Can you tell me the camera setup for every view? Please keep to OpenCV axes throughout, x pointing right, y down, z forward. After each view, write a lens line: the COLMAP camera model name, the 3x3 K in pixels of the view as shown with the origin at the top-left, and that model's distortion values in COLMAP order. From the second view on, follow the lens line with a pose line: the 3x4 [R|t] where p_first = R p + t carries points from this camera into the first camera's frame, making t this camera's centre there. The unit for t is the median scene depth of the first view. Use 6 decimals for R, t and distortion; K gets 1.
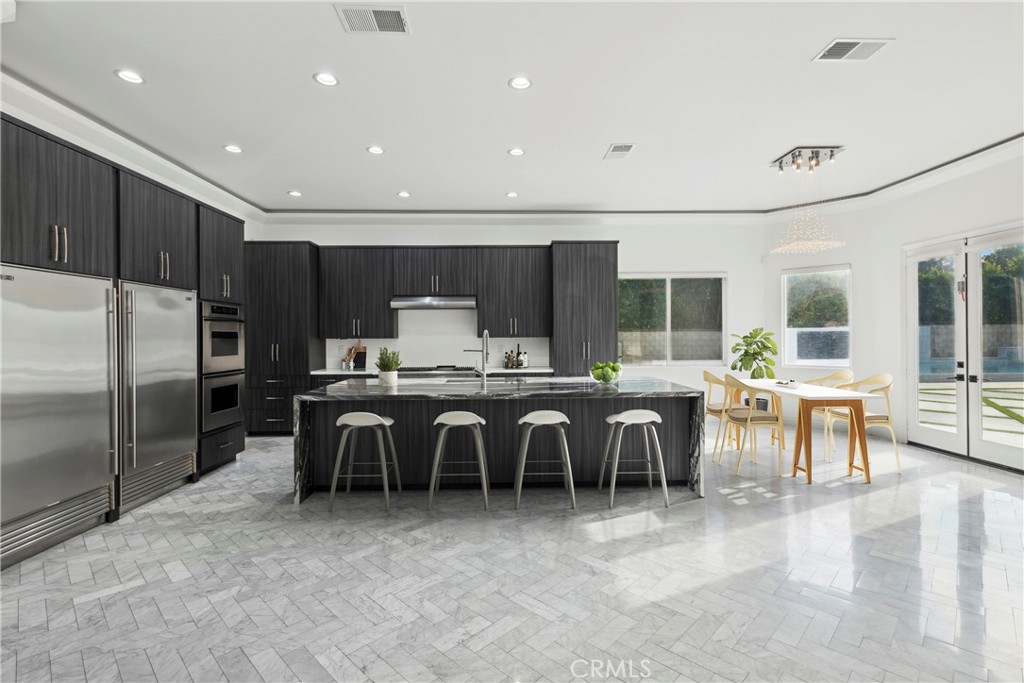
lens RADIAL K [[472.9, 0, 506.7], [0, 472.9, 336.3], [0, 0, 1]] dist [0.002335, 0.000170]
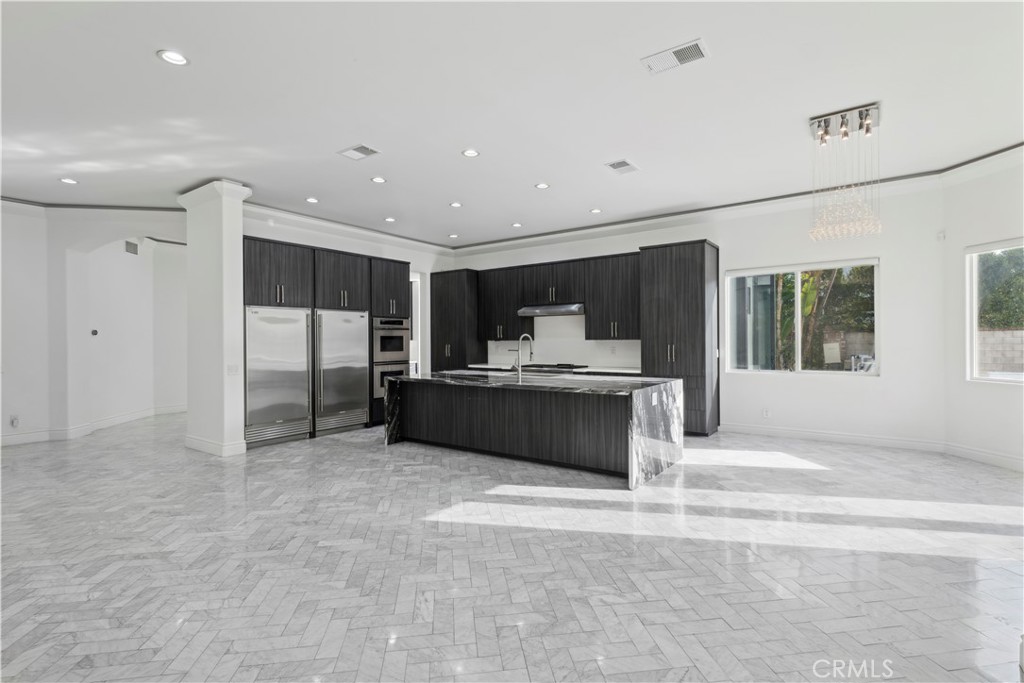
lens RADIAL K [[472.9, 0, 502.8], [0, 472.9, 339.5], [0, 0, 1]] dist [0.002335, 0.000170]
pose [[0.796134, 0.000836, -0.605119, 0.668989], [0.001612, 0.999993, 0.003502, -0.003208], [0.605118, -0.003763, 0.796127, -0.021880]]
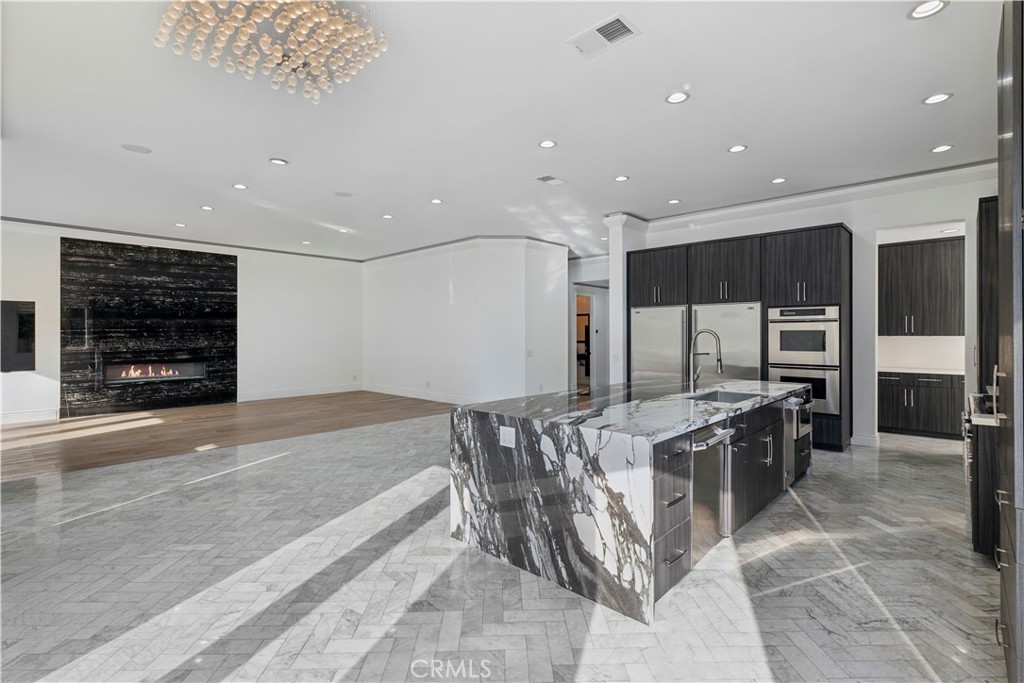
lens RADIAL K [[472.9, 0, 532.3], [0, 472.9, 336.7], [0, 0, 1]] dist [0.002335, 0.000170]
pose [[-0.661223, 0.011374, -0.750103, 0.756832], [0.005104, 0.999930, 0.010664, -0.011394], [0.750172, 0.003223, -0.661235, 1.333283]]
